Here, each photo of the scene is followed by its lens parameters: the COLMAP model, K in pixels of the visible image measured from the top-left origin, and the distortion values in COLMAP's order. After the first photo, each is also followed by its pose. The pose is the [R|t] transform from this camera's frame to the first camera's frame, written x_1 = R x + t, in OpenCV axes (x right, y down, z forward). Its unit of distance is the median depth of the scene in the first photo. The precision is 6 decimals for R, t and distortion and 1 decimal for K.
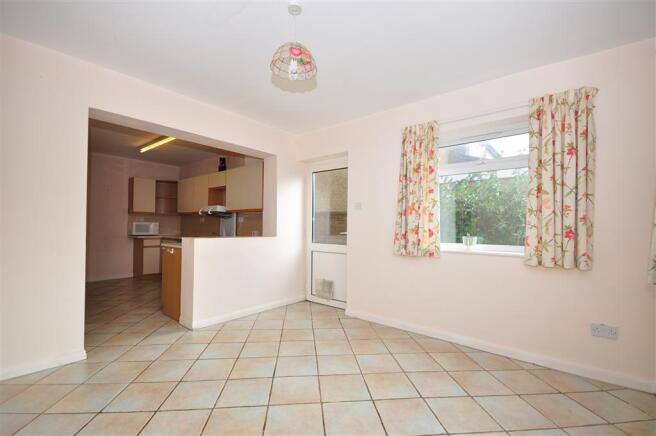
lens RADIAL K [[293.5, 0, 326.6], [0, 293.5, 223.0], [0, 0, 1]] dist [-0.004424, -0.000560]
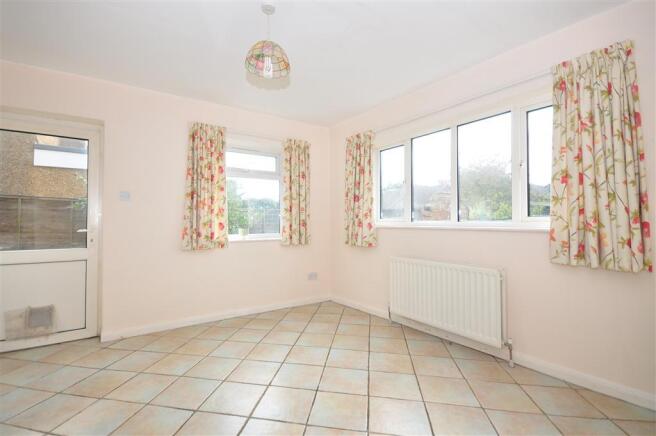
lens RADIAL K [[293.5, 0, 328.4], [0, 293.5, 216.3], [0, 0, 1]] dist [-0.004424, -0.000560]
pose [[0.245468, 0.007369, 0.969377, -0.616778], [-0.004515, 0.999969, -0.006458, 0.001164], [-0.969394, -0.002791, 0.245494, 0.325013]]
